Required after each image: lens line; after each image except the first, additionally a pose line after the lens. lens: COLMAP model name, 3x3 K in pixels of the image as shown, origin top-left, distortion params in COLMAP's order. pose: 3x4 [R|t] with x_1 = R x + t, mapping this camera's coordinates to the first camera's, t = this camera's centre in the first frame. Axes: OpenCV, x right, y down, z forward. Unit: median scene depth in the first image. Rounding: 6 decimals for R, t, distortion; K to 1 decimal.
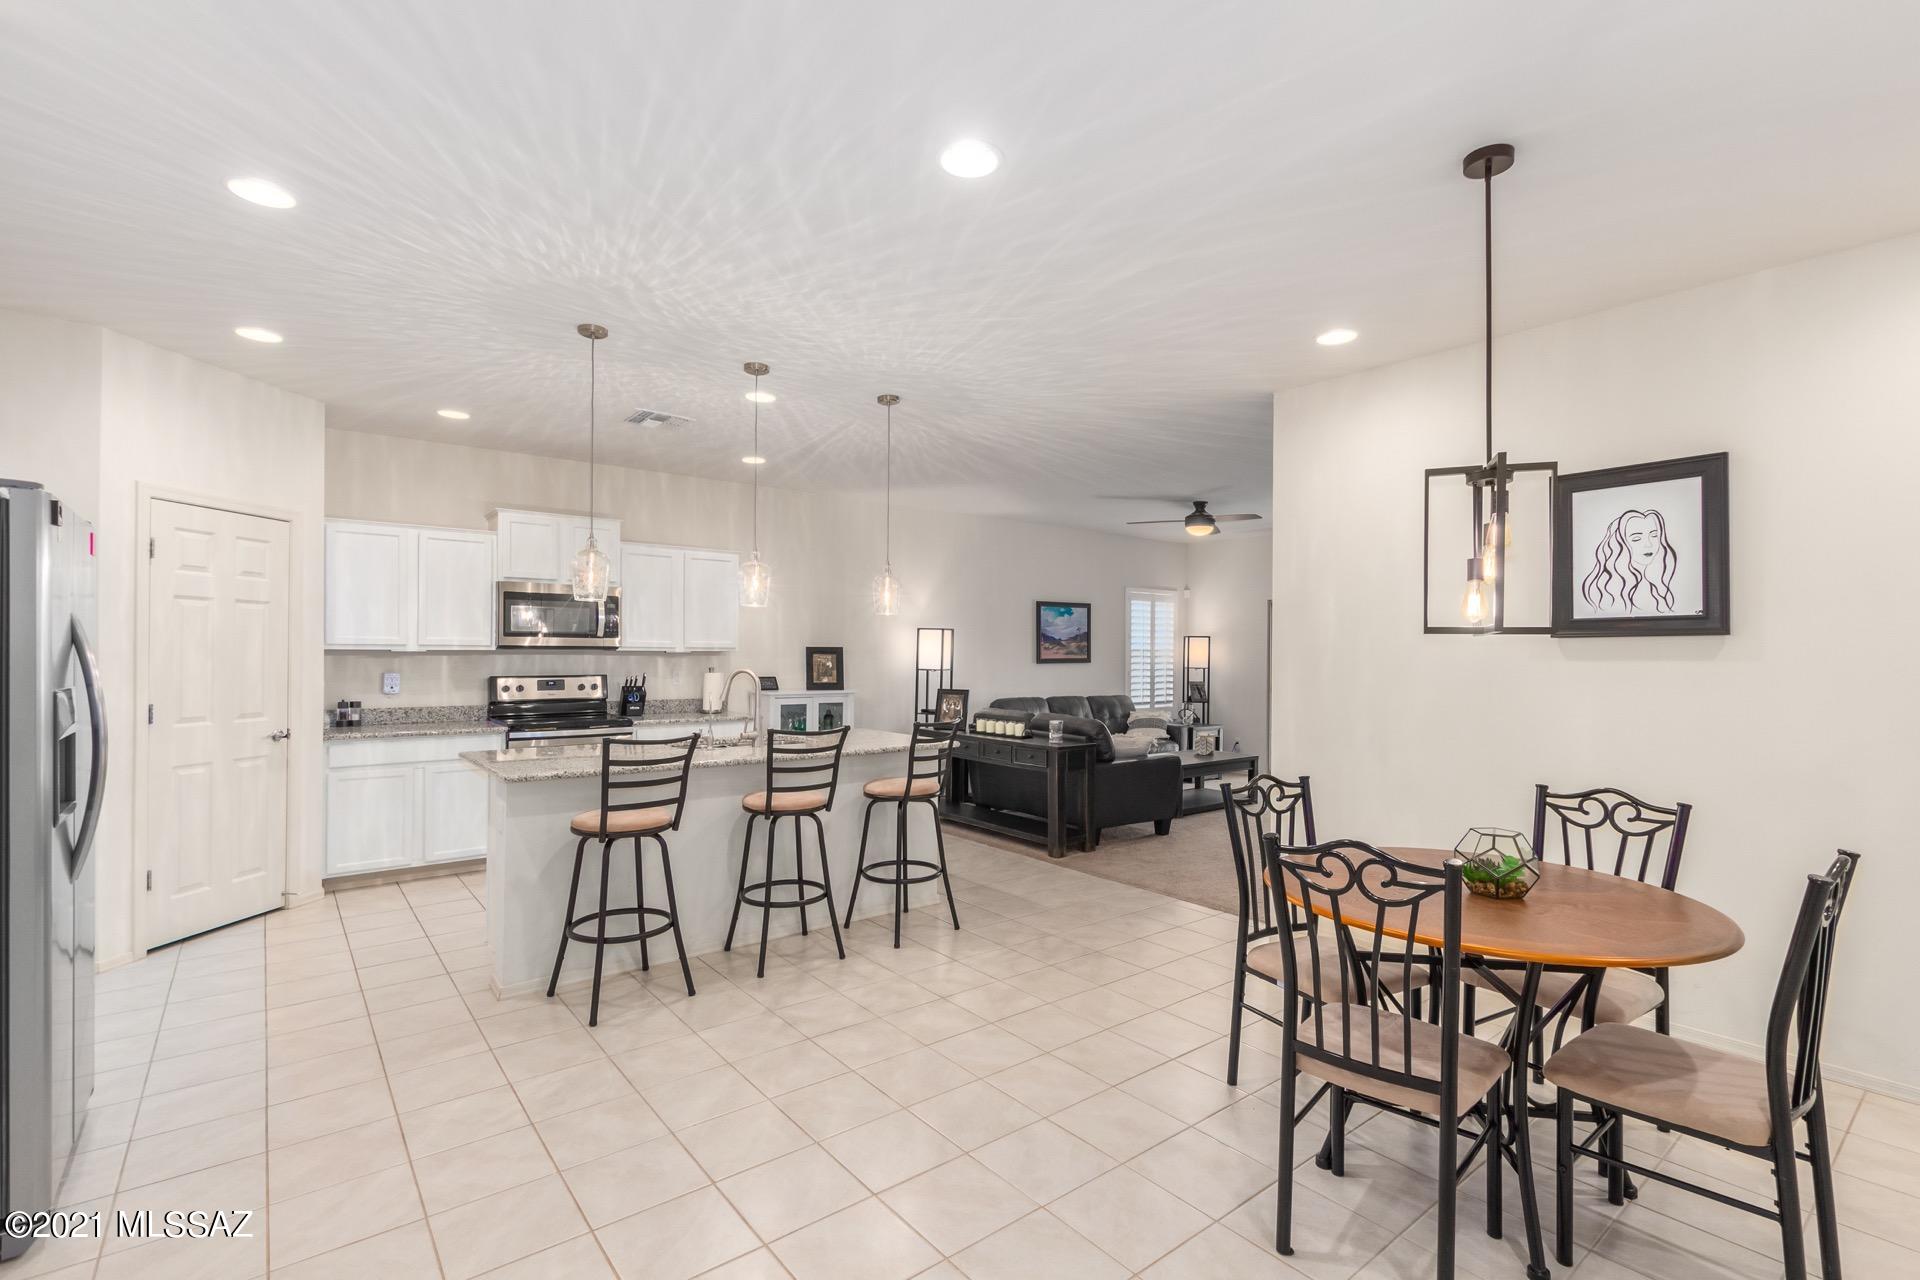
lens RADIAL K [[937.9, 0, 963.7], [0, 937.9, 664.3], [0, 0, 1]] dist [0.017889, -0.000040]
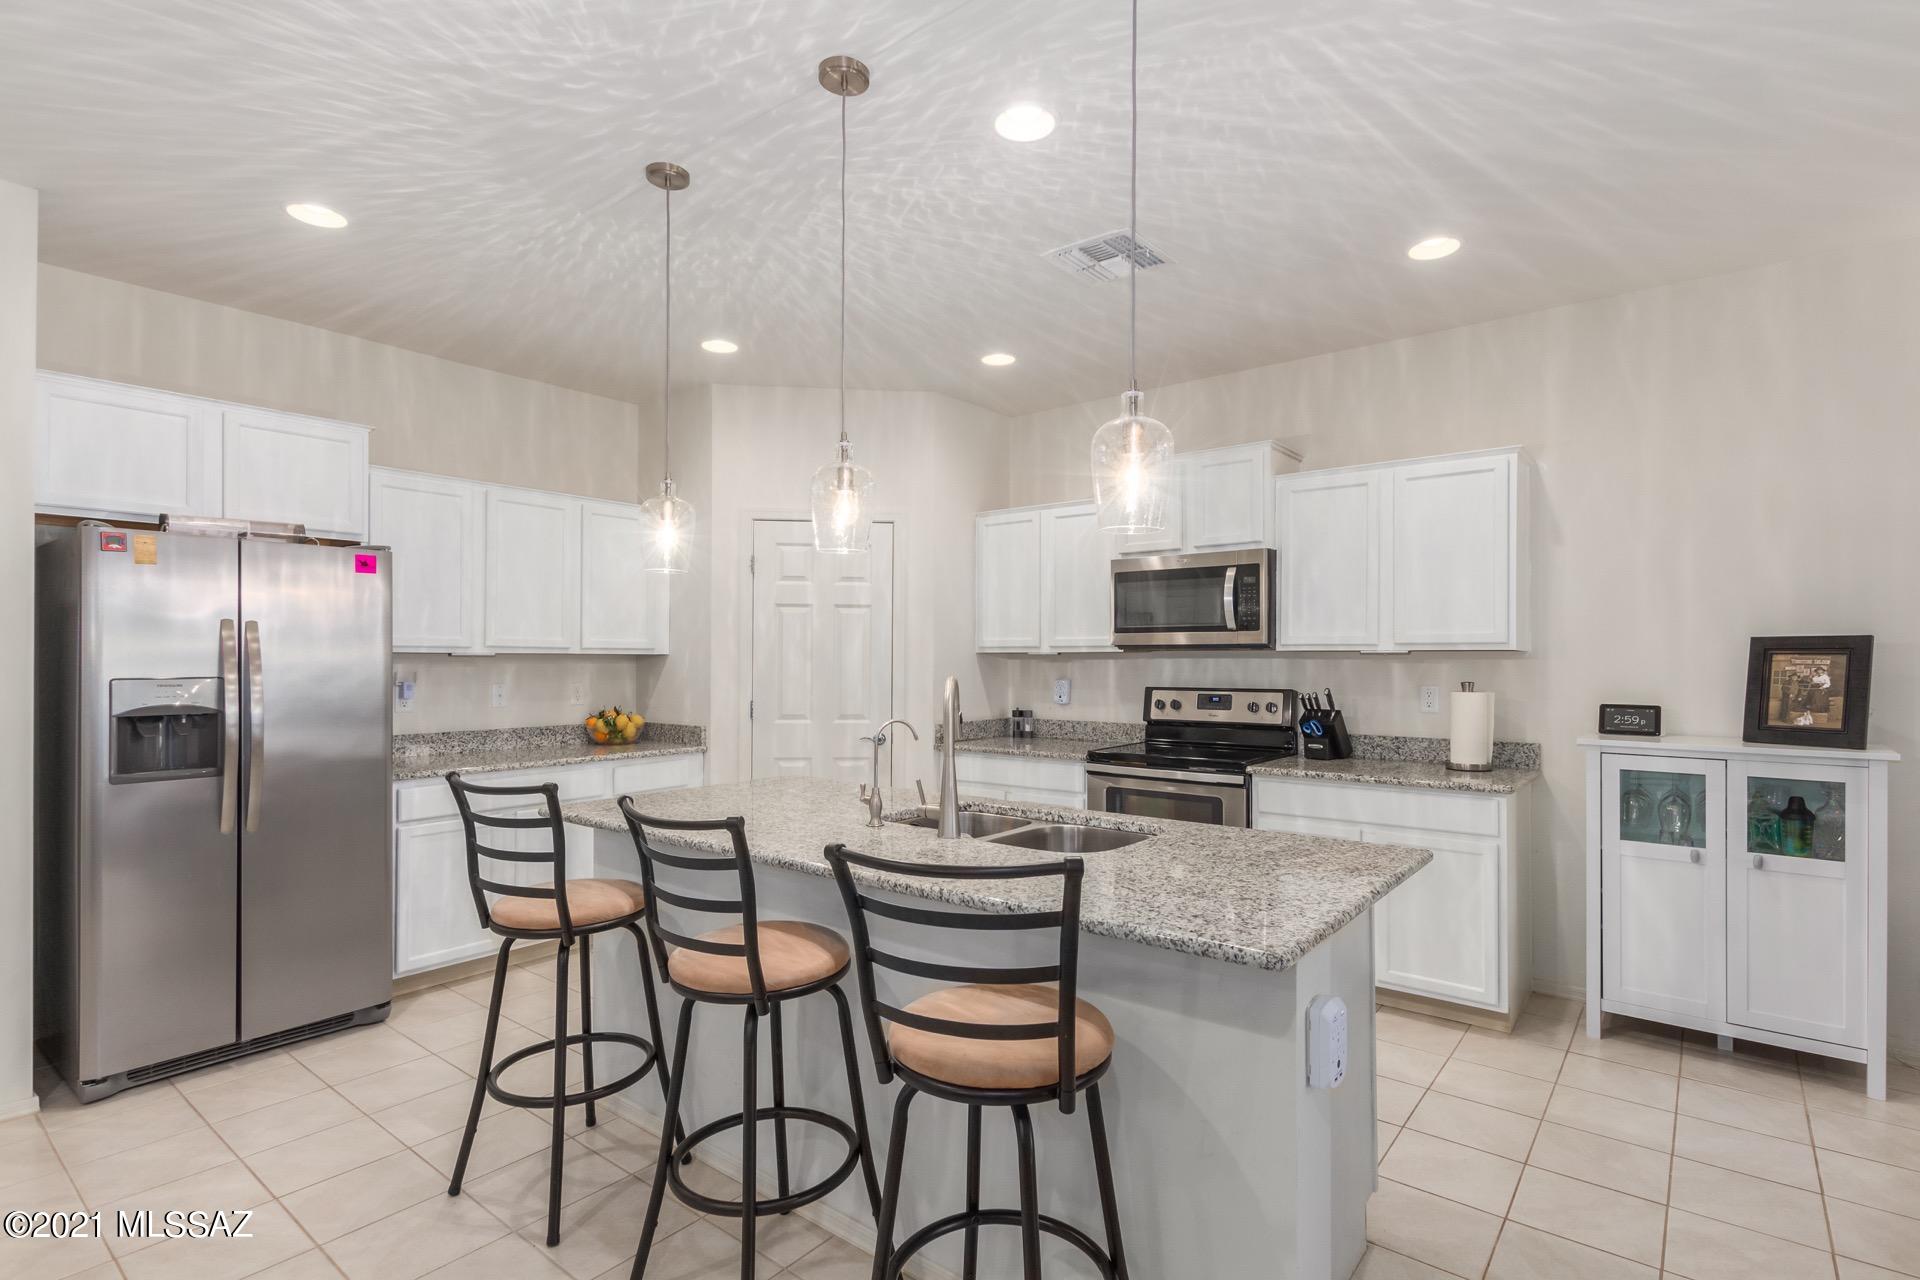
lens RADIAL K [[937.9, 0, 963.7], [0, 937.9, 664.3], [0, 0, 1]] dist [0.017889, -0.000040]
pose [[0.200588, -0.000669, -0.979675, 0.205261], [-0.013091, 0.999909, -0.003363, -0.000905], [0.979588, 0.013499, 0.200561, 0.697833]]
